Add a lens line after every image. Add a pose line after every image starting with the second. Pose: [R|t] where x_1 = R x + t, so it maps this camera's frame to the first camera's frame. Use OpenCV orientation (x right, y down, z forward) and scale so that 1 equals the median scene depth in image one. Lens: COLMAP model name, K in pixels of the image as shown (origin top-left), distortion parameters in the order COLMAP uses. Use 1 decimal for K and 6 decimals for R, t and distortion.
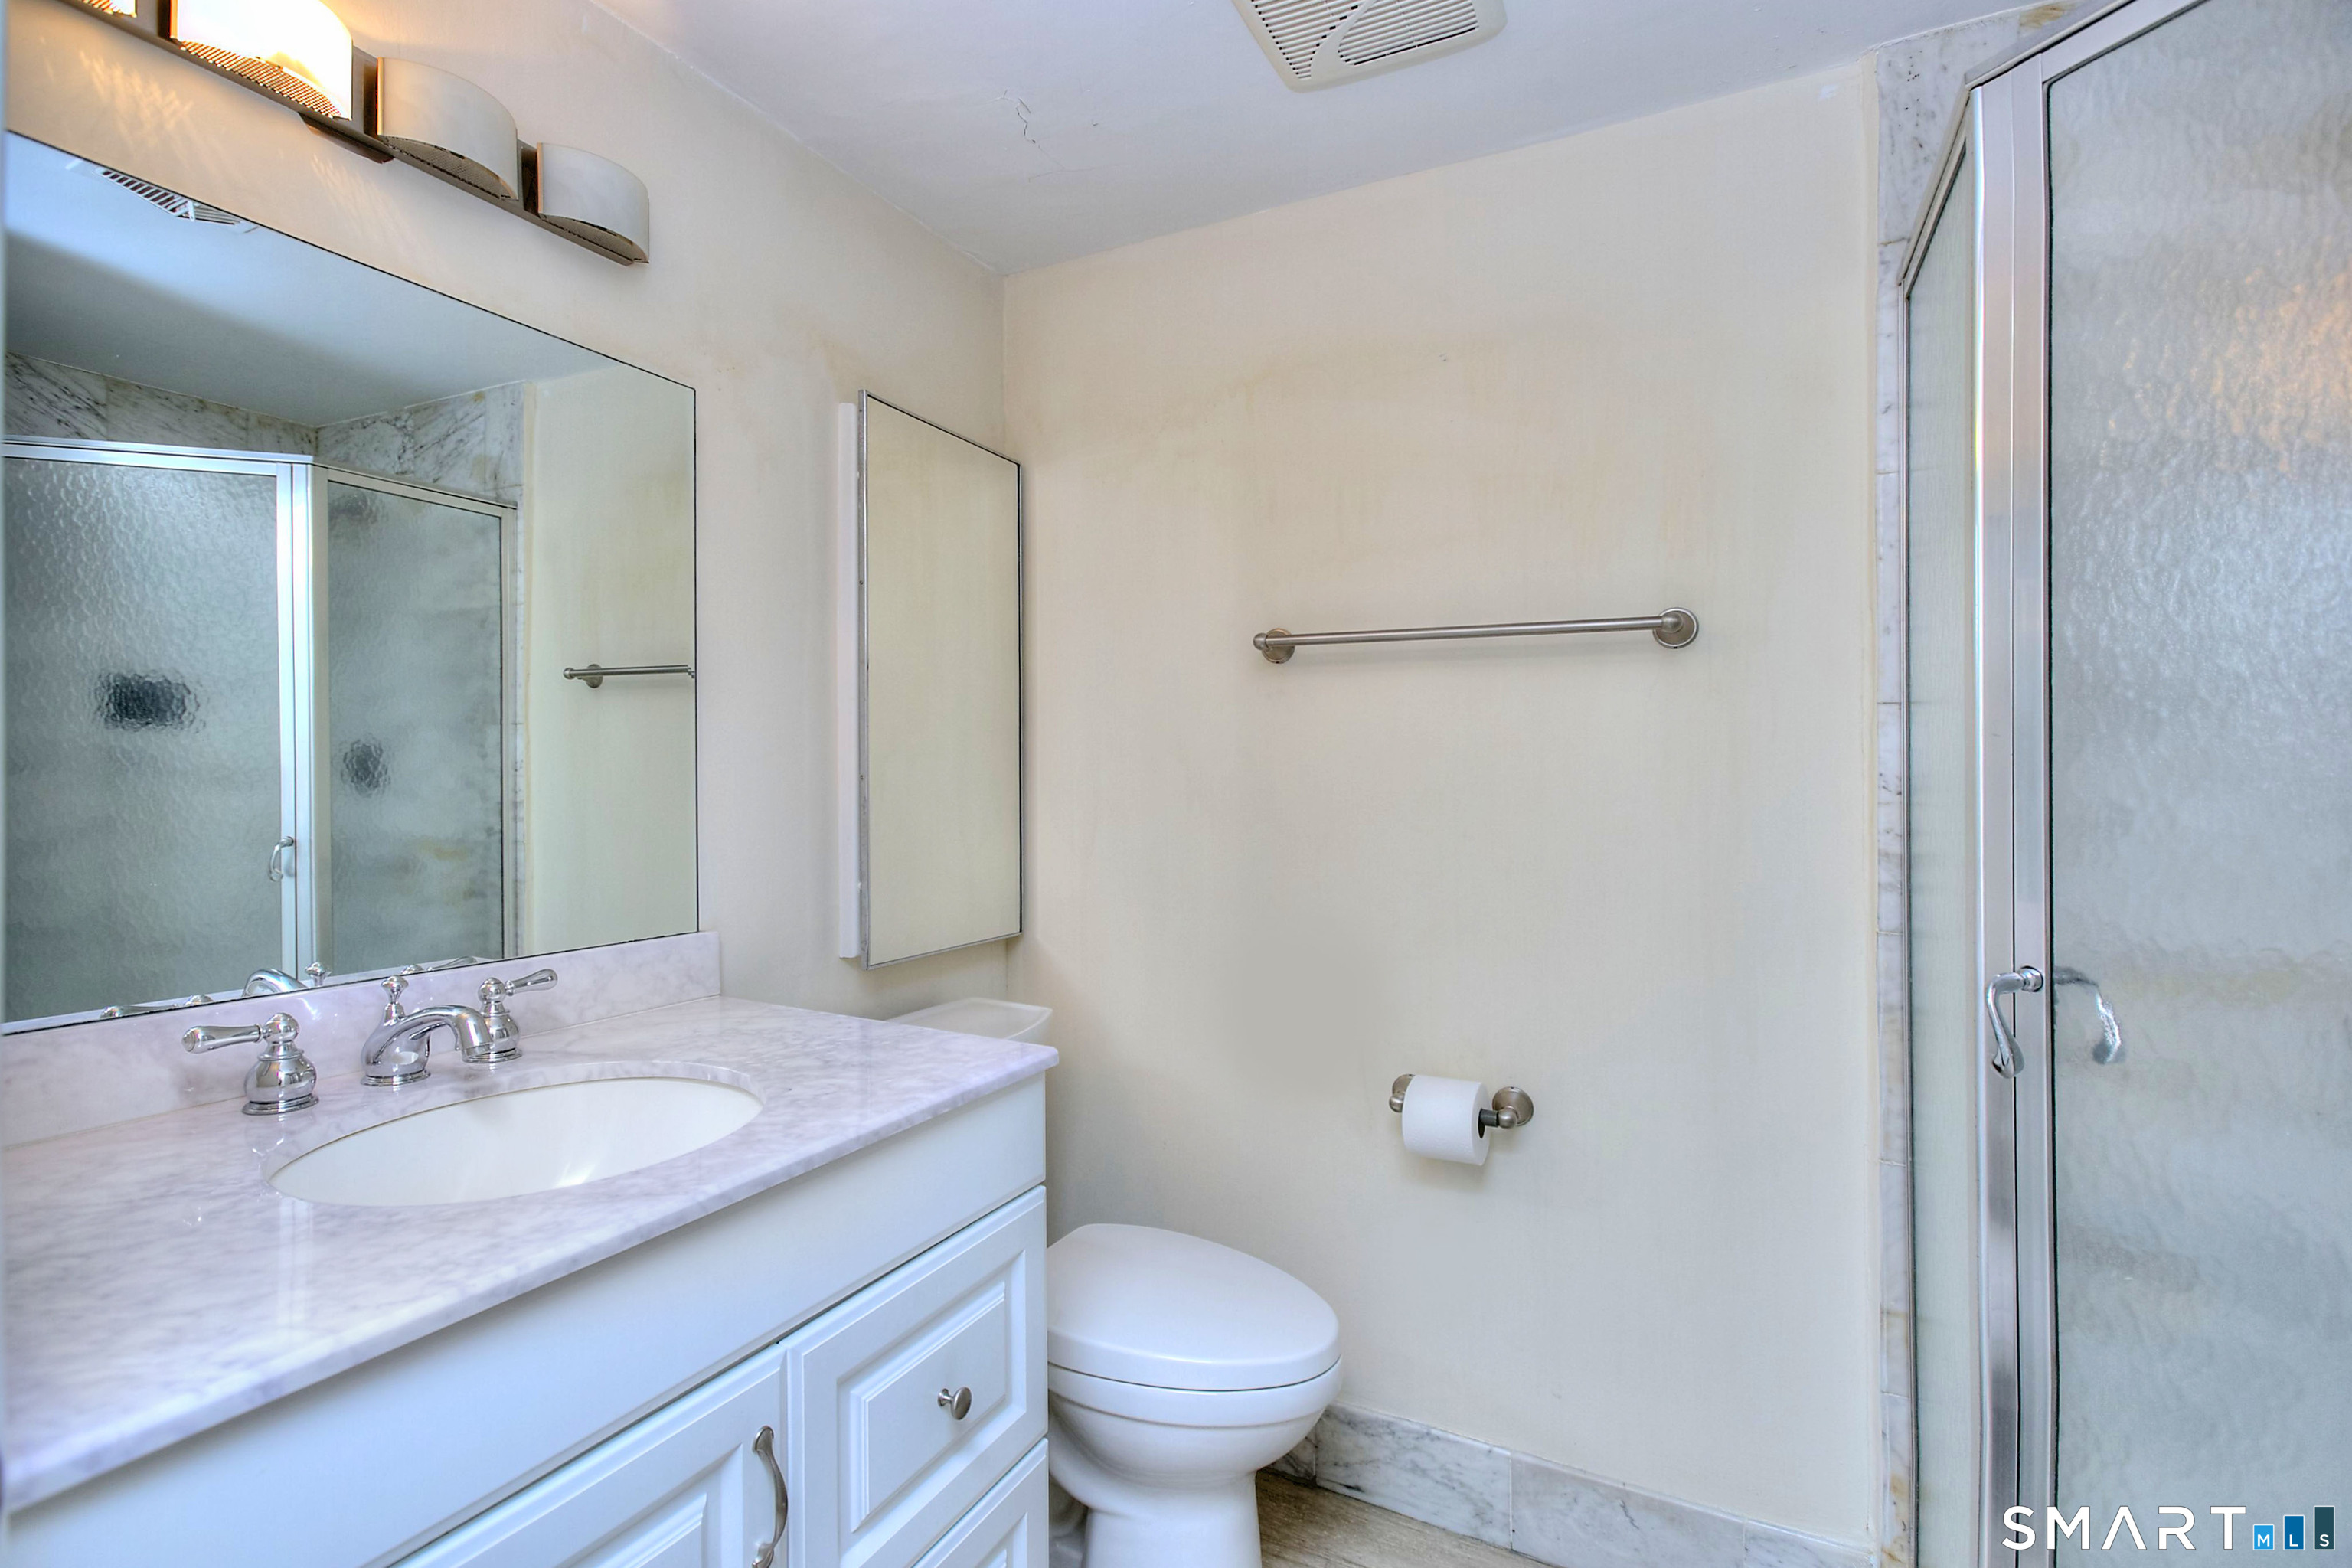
lens RADIAL K [[1072.4, 0, 1191.9], [0, 1072.4, 784.0], [0, 0, 1]] dist [-0.000356, 0.000307]
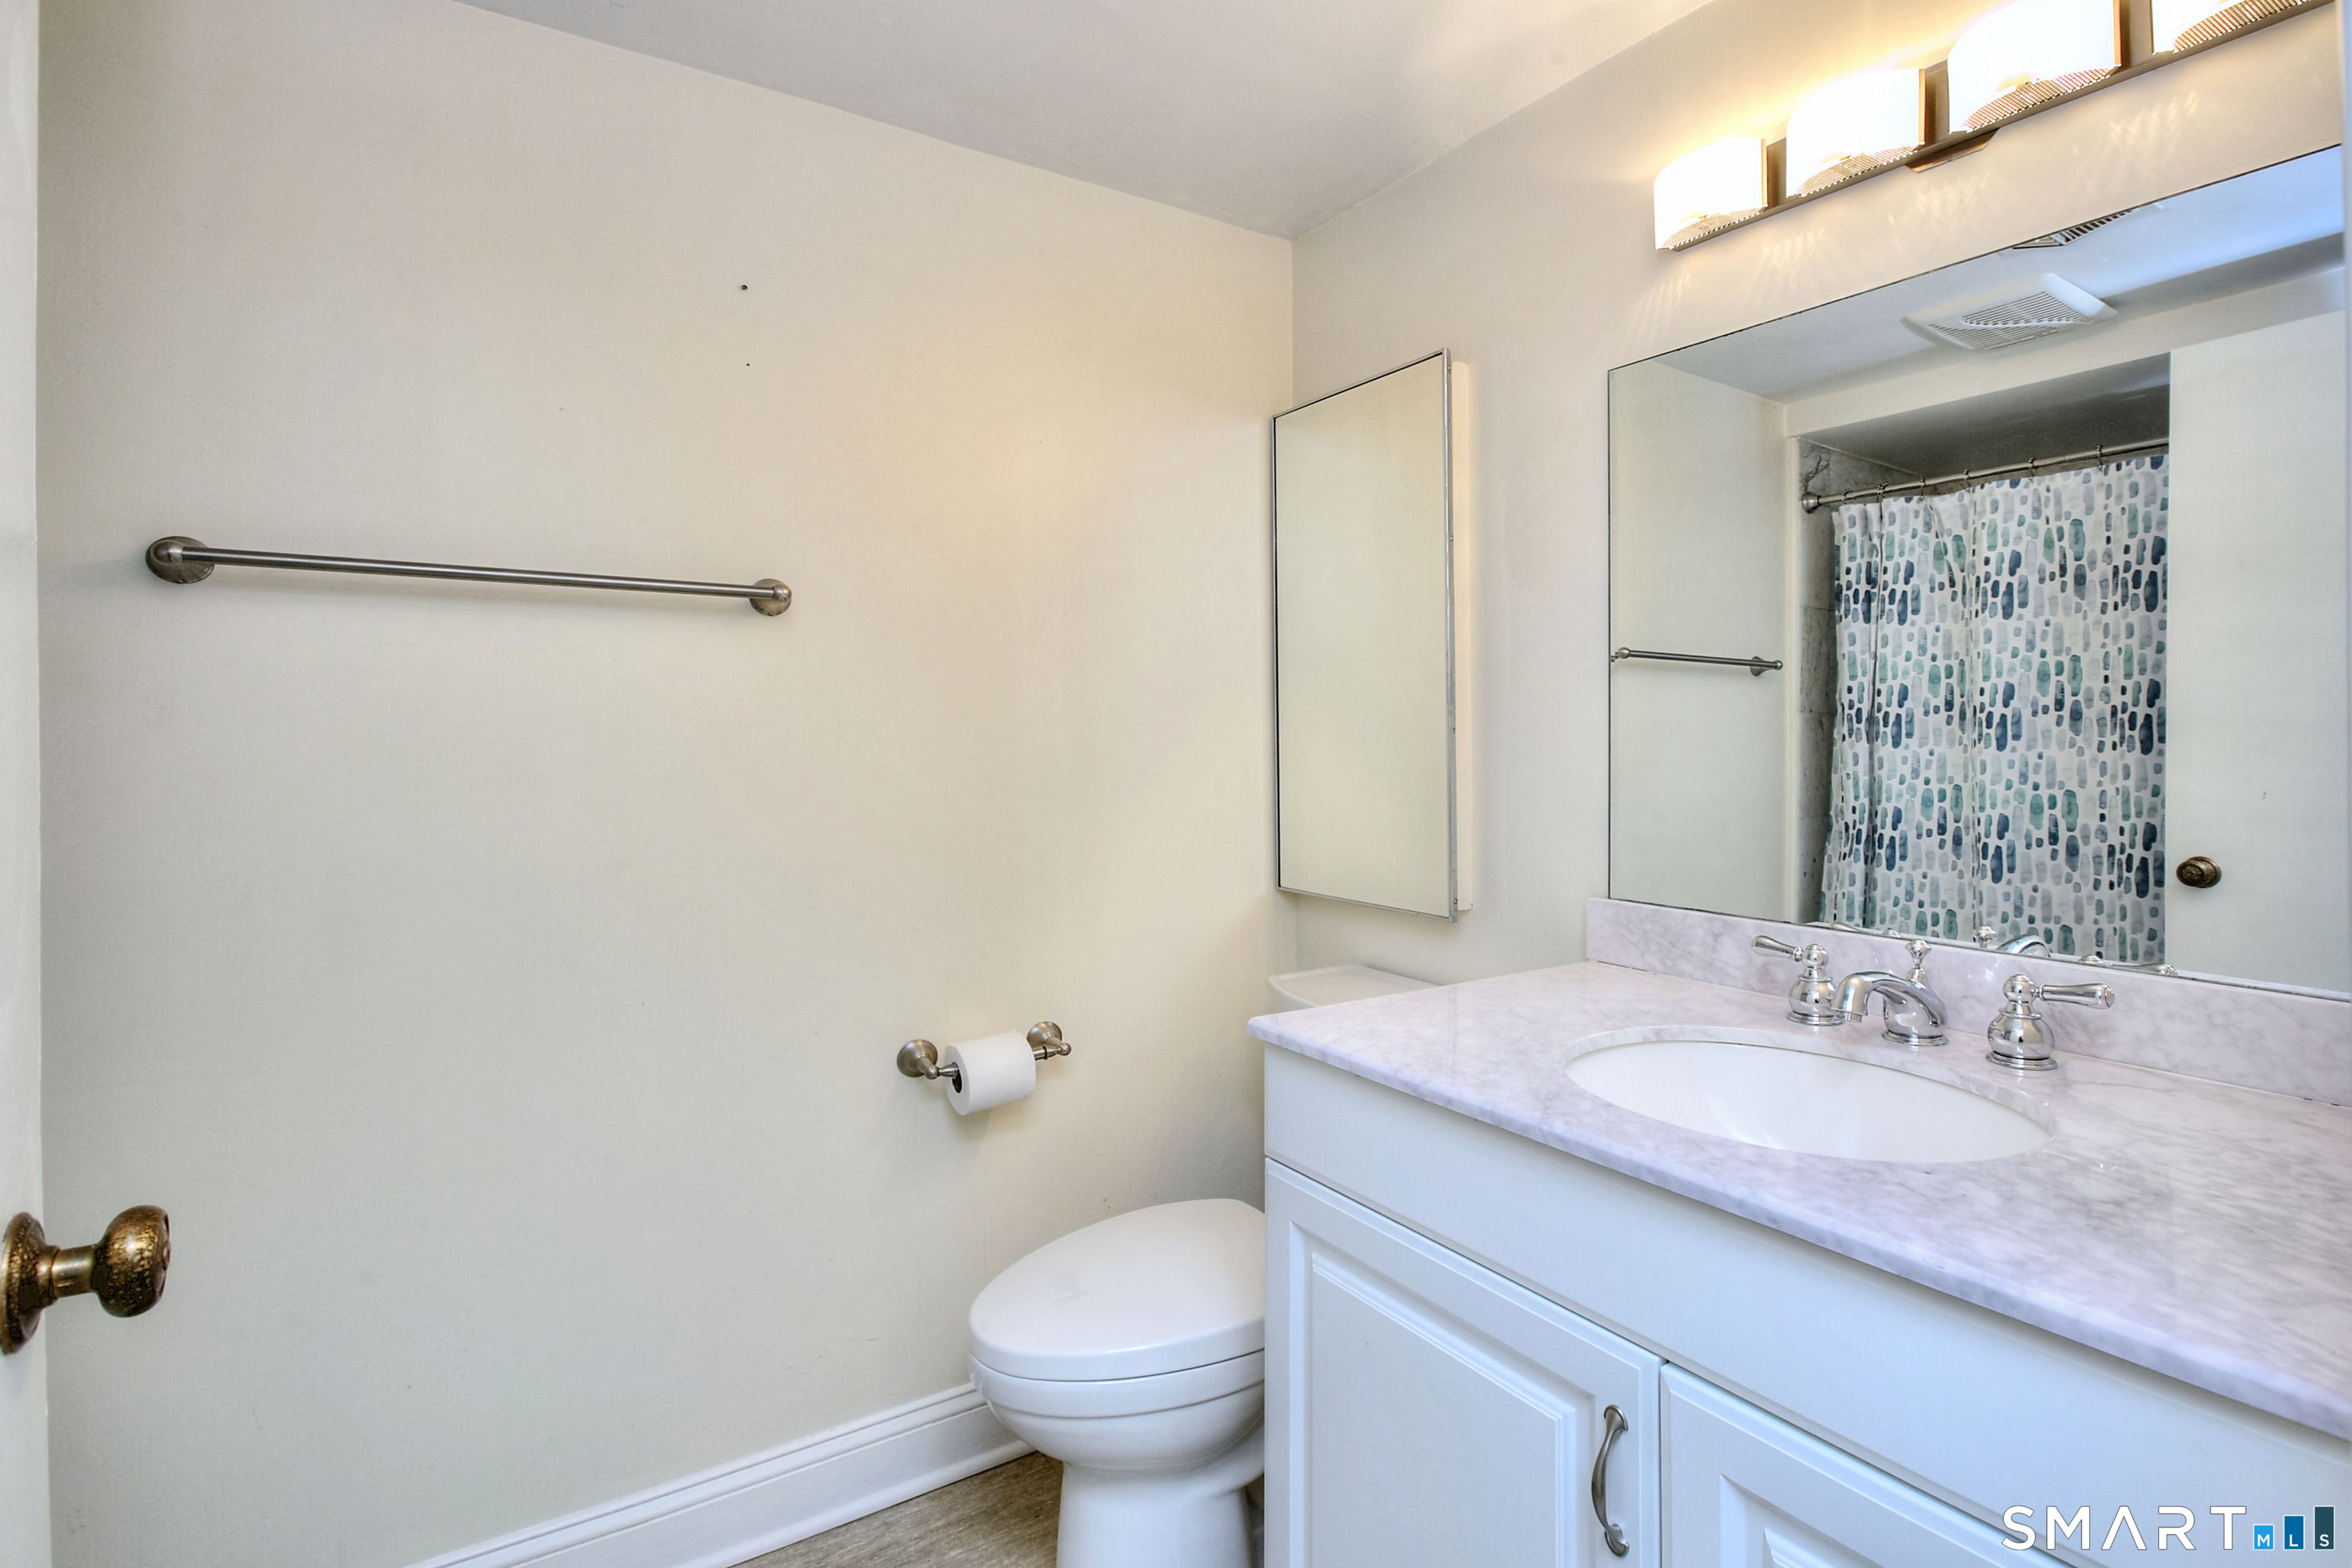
lens RADIAL K [[1072.4, 0, 1192.1], [0, 1072.4, 762.1], [0, 0, 1]] dist [-0.000356, 0.000307]
pose [[-0.506787, 0.009890, -0.862015, 0.582504], [-0.005089, 0.999882, 0.014464, -0.009943], [0.862056, 0.011717, -0.506677, 1.037915]]
